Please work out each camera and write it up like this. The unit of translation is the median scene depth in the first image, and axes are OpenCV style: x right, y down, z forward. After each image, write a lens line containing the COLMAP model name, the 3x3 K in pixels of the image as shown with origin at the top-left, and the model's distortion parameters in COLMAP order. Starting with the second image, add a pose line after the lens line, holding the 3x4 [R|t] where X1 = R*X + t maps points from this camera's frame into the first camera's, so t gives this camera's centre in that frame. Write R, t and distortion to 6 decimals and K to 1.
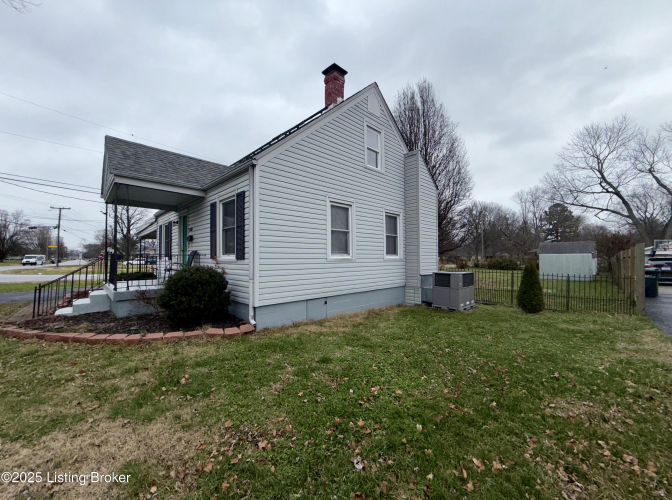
lens RADIAL K [[271.2, 0, 336.0], [0, 271.2, 250.0], [0, 0, 1]] dist [0.001982, 0.000386]
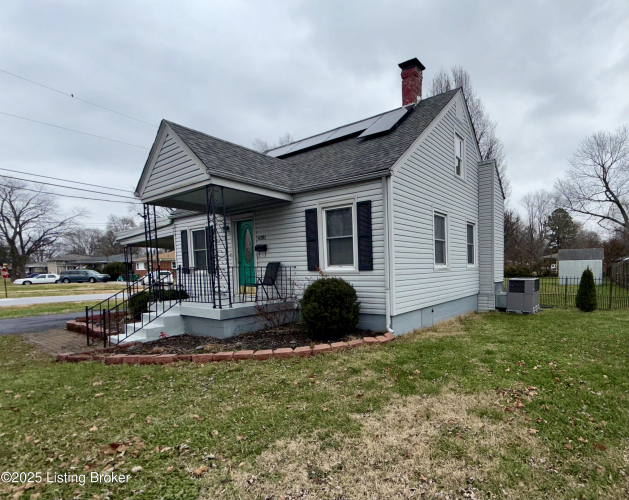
lens RADIAL K [[387.8, 0, 314.8], [0, 387.8, 287.9], [0, 0, 1]] dist [0.002911, -0.002051]
pose [[0.966127, -0.030263, 0.256286, -0.759496], [0.009848, 0.996700, 0.080569, -0.014858], [-0.257879, -0.075316, 0.963237, -0.269264]]
